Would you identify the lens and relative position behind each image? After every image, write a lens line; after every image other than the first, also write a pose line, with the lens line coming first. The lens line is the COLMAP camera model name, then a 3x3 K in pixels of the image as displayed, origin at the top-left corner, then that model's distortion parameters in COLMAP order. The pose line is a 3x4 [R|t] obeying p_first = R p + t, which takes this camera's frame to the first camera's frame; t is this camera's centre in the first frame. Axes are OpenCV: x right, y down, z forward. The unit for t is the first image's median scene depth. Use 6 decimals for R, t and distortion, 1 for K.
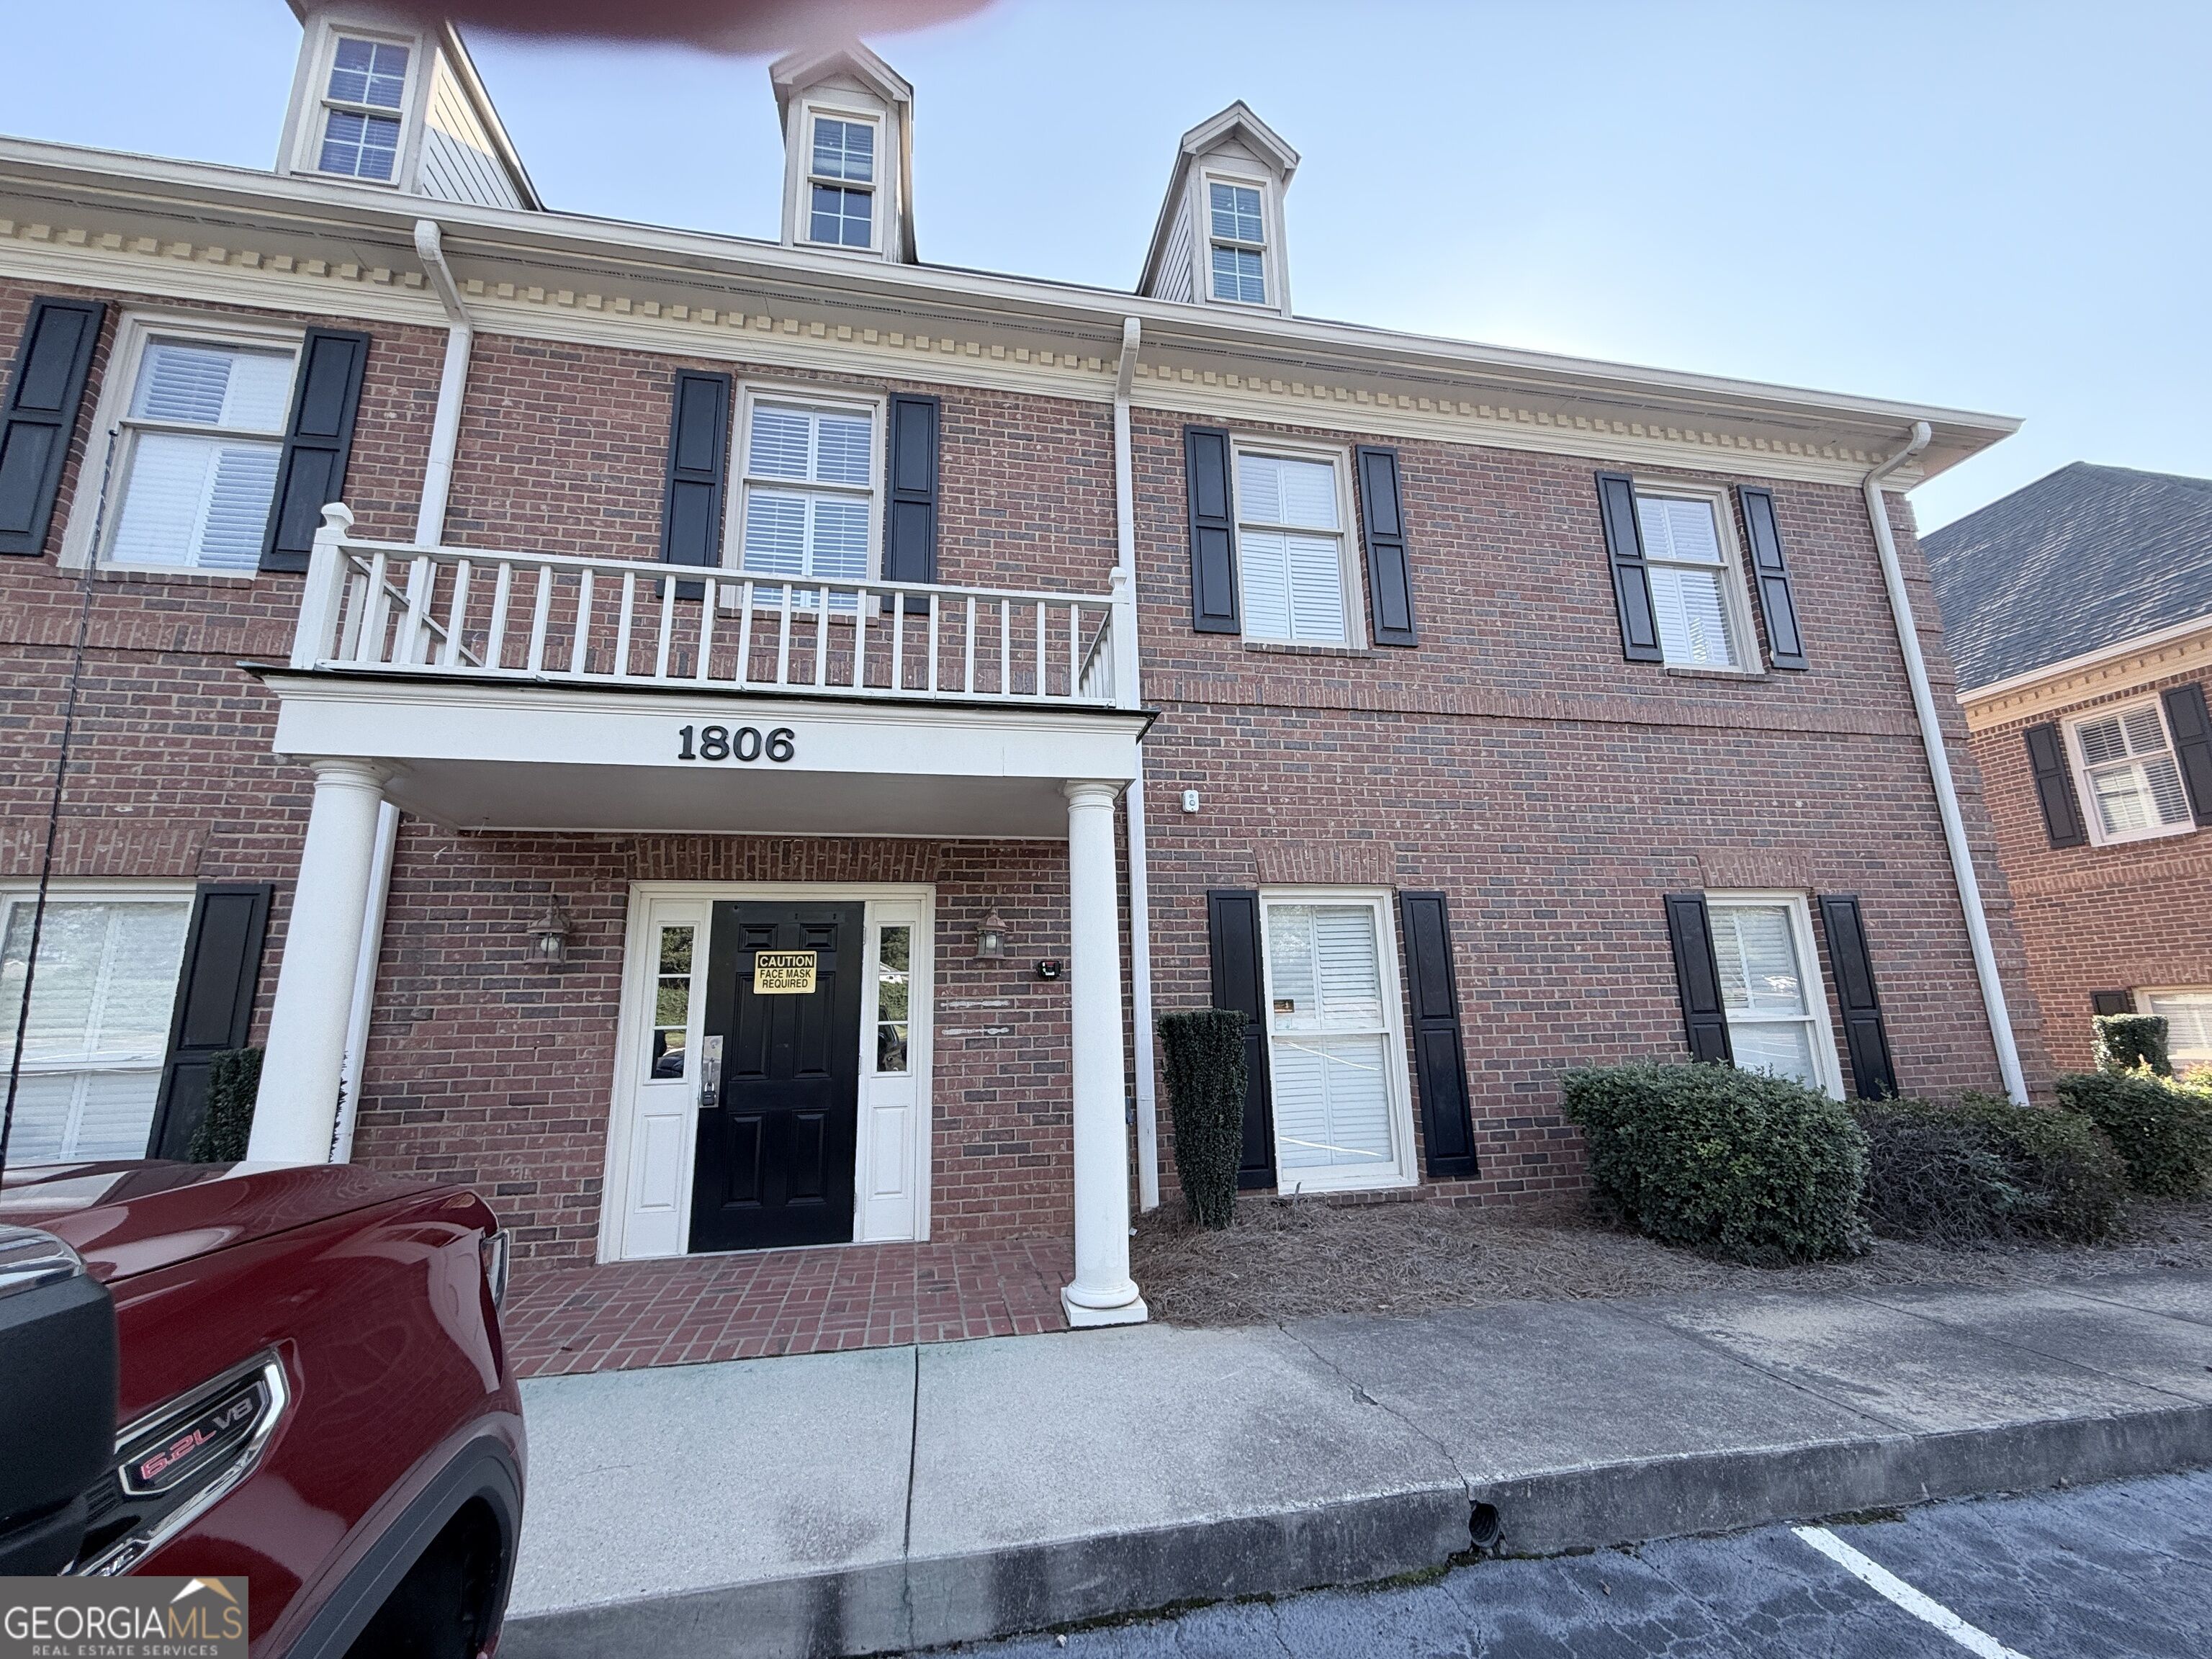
lens RADIAL K [[880.9, 0, 1104.2], [0, 880.9, 825.1], [0, 0, 1]] dist [0.000161, -0.000129]
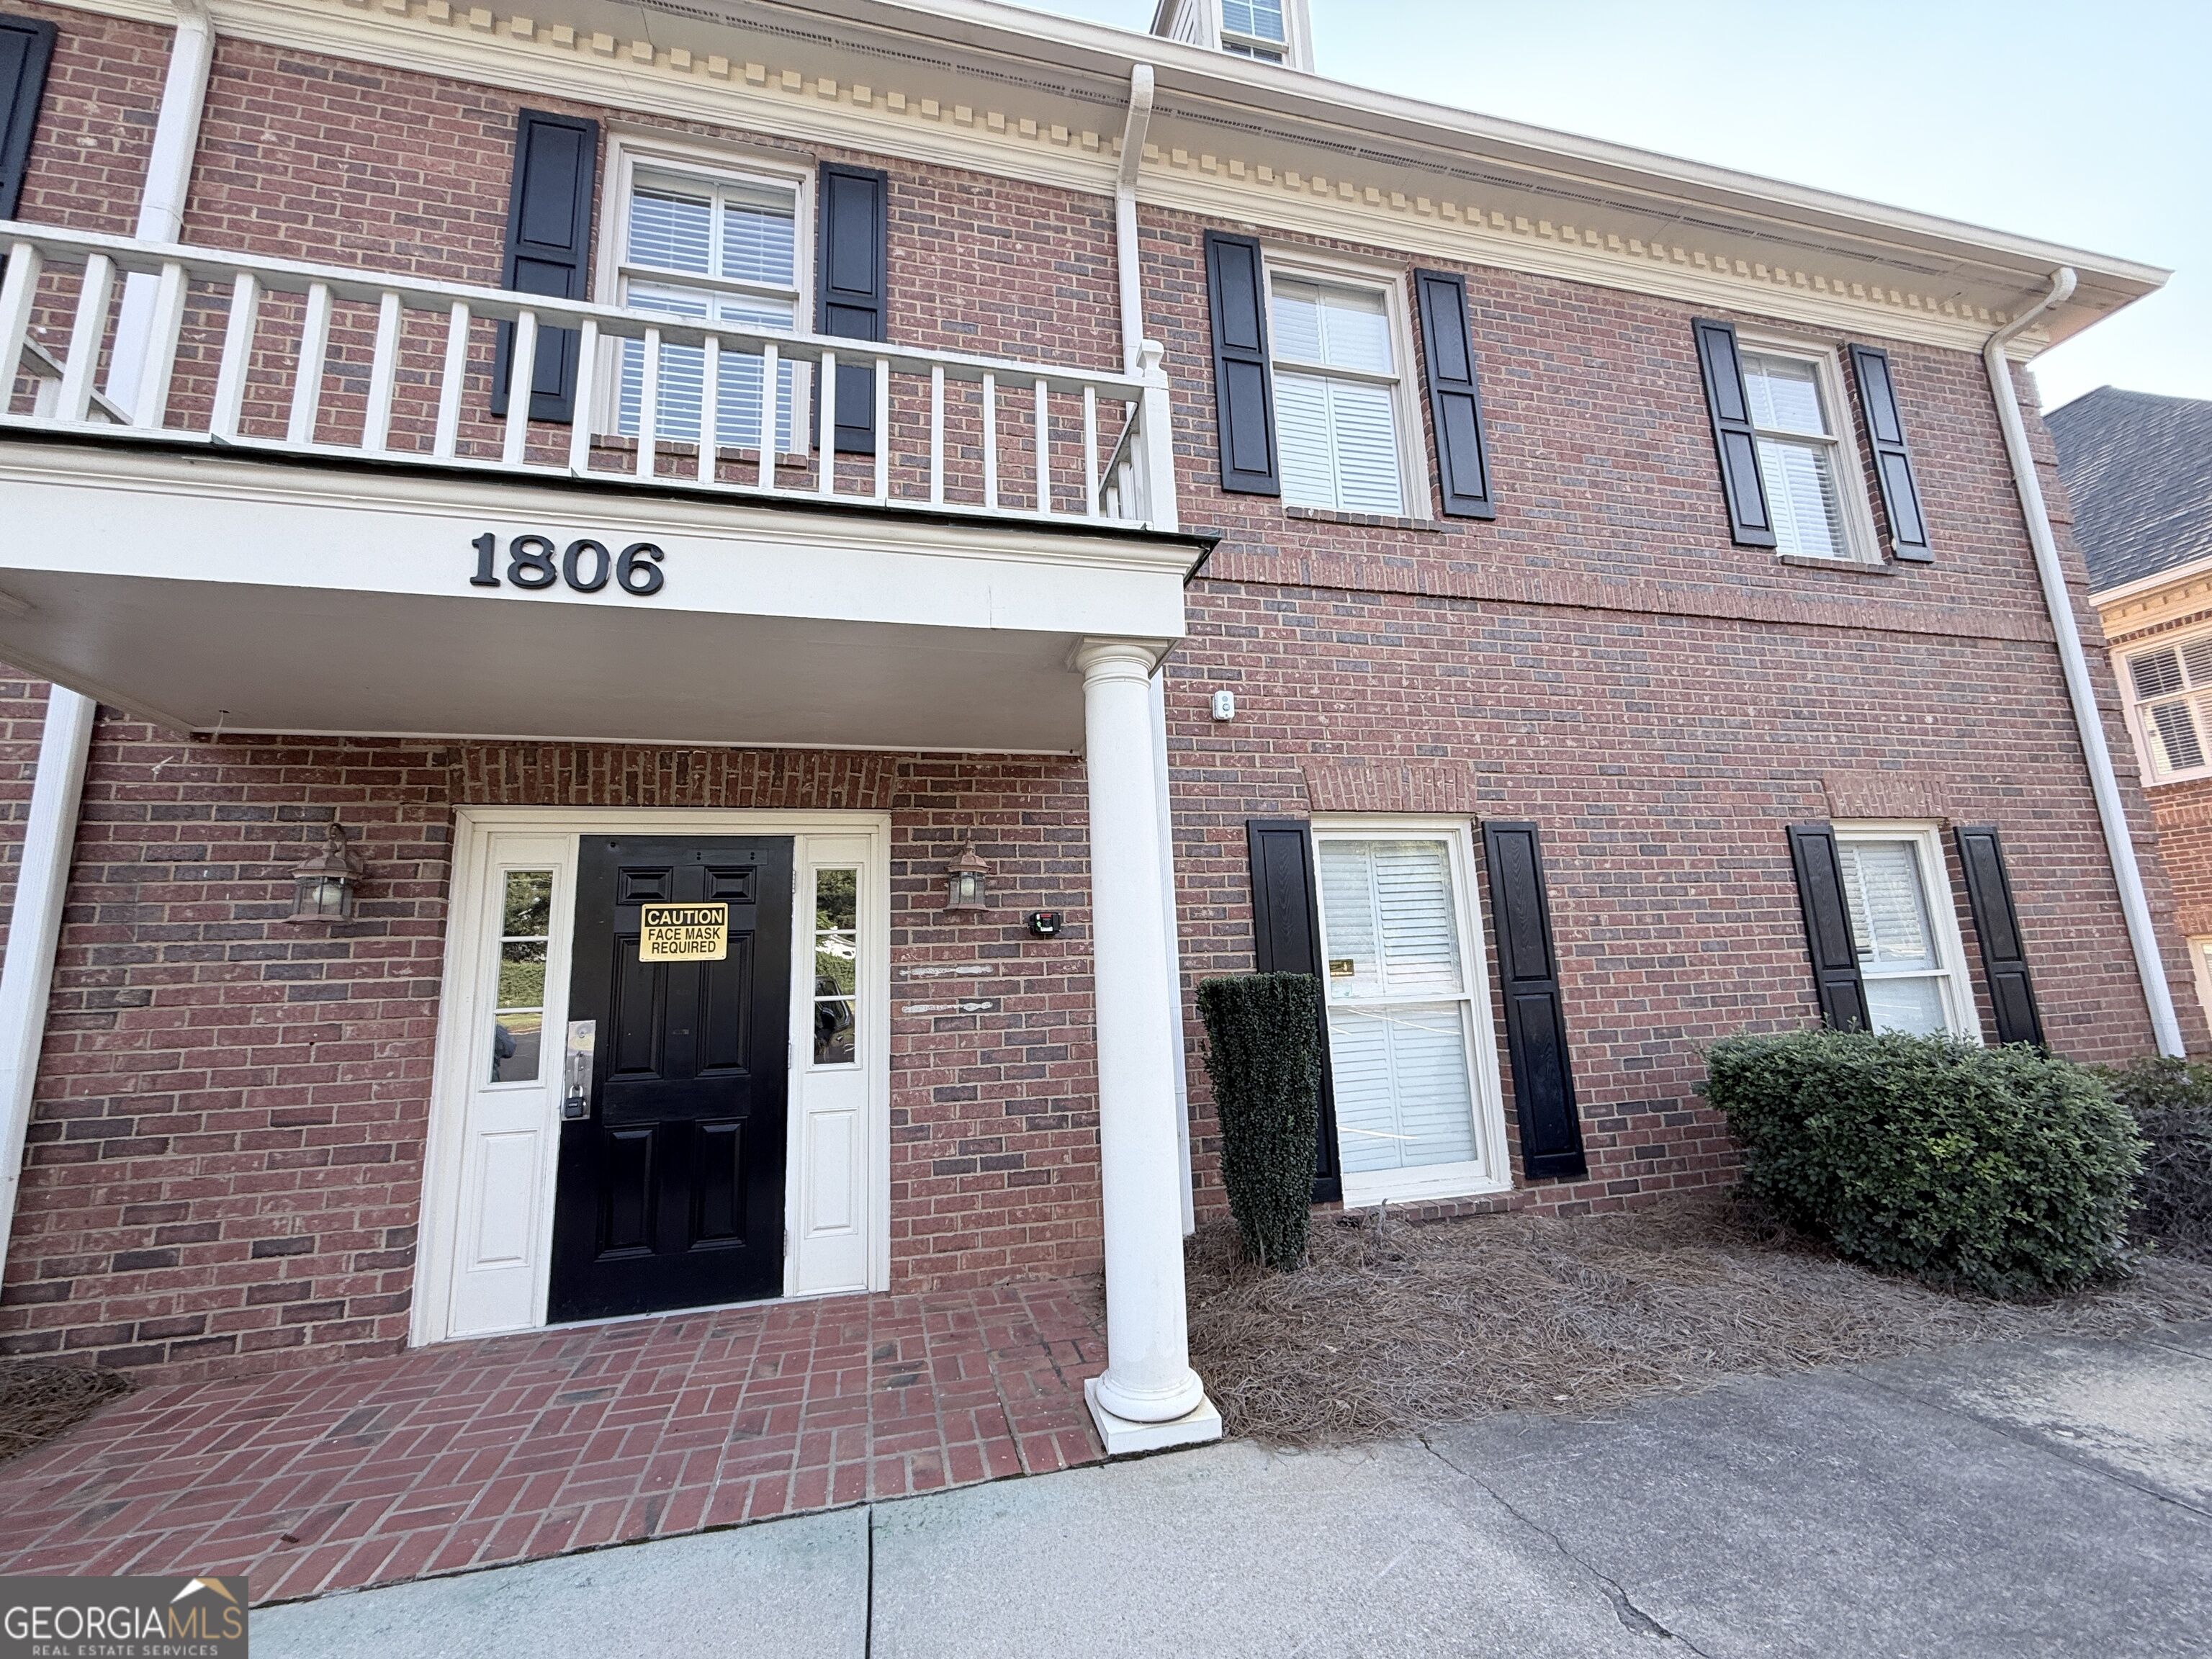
lens RADIAL K [[880.9, 0, 1105.0], [0, 880.9, 824.1], [0, 0, 1]] dist [0.000161, -0.000129]
pose [[0.998694, -0.007958, 0.050473, -0.047465], [0.006365, 0.999478, 0.031660, 0.054209], [-0.050699, -0.031298, 0.998223, 0.244883]]
